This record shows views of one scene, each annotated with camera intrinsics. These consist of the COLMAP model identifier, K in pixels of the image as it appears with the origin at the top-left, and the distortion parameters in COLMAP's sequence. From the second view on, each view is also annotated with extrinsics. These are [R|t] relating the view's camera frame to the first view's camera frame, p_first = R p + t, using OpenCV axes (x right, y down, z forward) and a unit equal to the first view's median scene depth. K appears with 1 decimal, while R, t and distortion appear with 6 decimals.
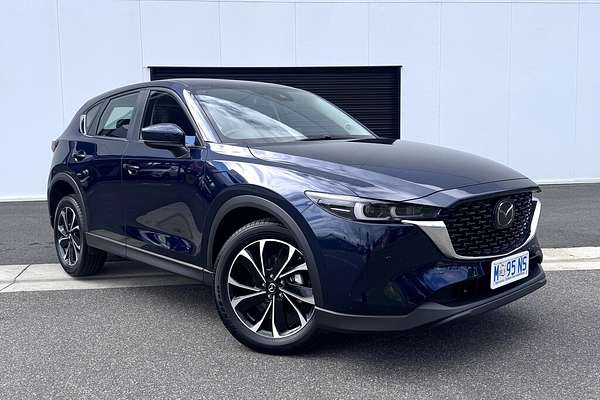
lens RADIAL K [[570.4, 0, 302.0], [0, 570.4, 179.3], [0, 0, 1]] dist [0.129708, -0.278562]
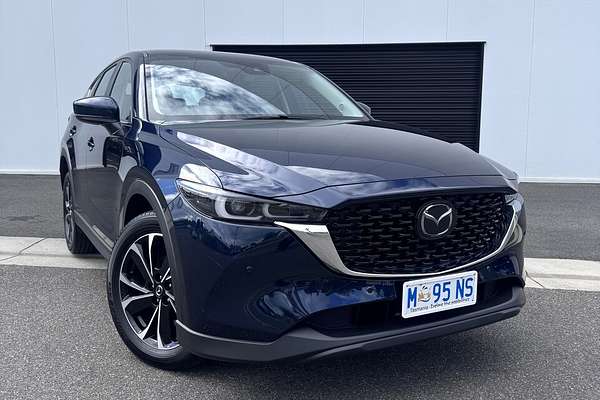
lens RADIAL K [[570.4, 0, 302.0], [0, 570.4, 179.3], [0, 0, 1]] dist [0.129708, -0.278562]
pose [[0.972582, 0.046707, -0.227824, 0.344643], [-0.040485, 0.998670, 0.031911, -0.011070], [0.229011, -0.021813, 0.973179, 0.221491]]
